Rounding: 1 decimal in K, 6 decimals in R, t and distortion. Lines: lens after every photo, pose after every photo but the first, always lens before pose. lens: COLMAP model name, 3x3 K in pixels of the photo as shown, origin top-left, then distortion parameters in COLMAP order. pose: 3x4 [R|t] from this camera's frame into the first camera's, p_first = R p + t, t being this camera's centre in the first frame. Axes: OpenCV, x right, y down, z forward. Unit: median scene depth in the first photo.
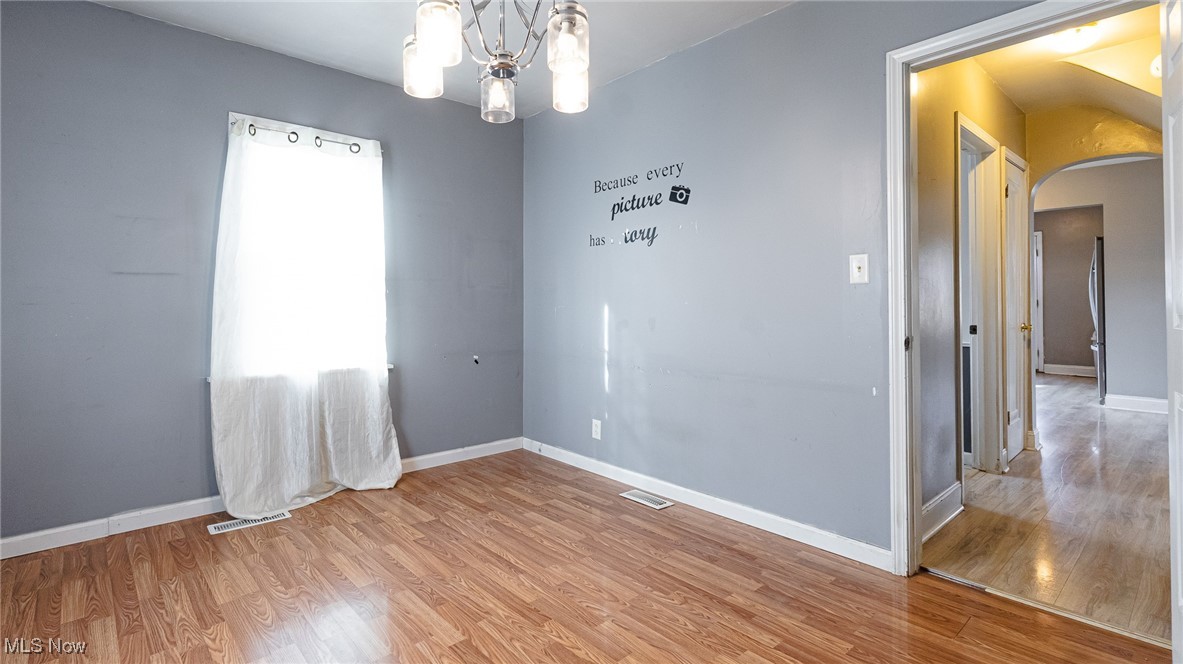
lens RADIAL K [[567.7, 0, 606.9], [0, 567.7, 308.3], [0, 0, 1]] dist [0.005941, 0.000606]
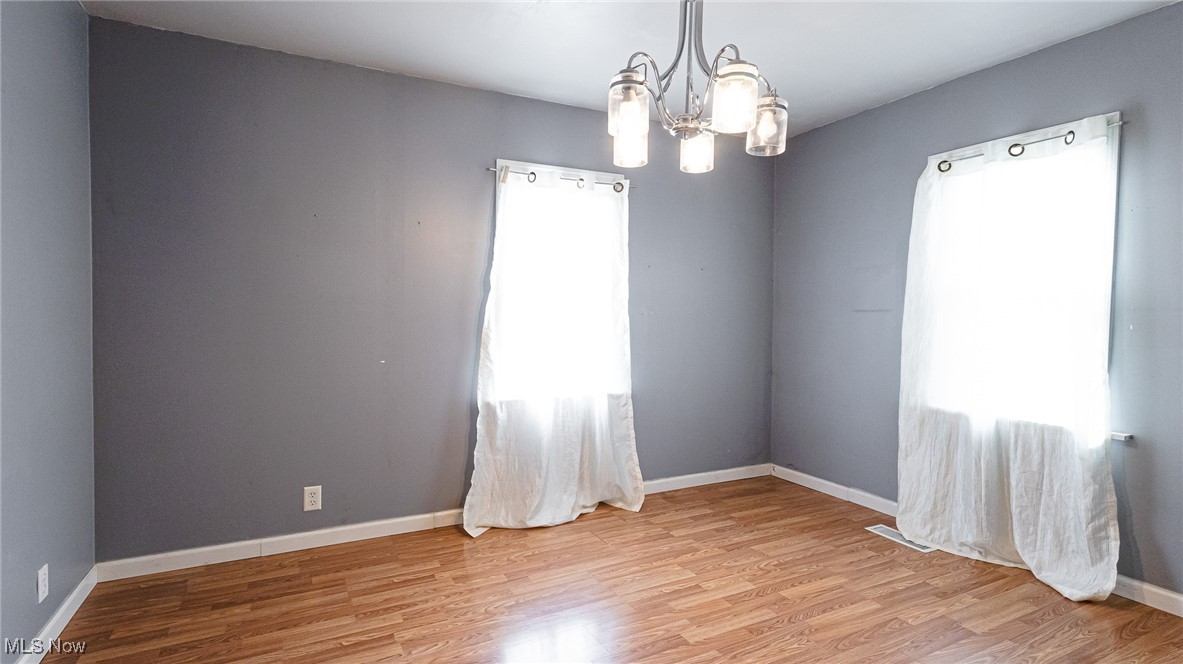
lens RADIAL K [[567.7, 0, 587.8], [0, 567.7, 329.0], [0, 0, 1]] dist [0.005941, 0.000606]
pose [[-0.291785, 0.027560, -0.956087, 0.611304], [-0.011904, 0.999403, 0.032442, -0.055364], [0.956410, 0.020847, -0.291283, 0.780499]]
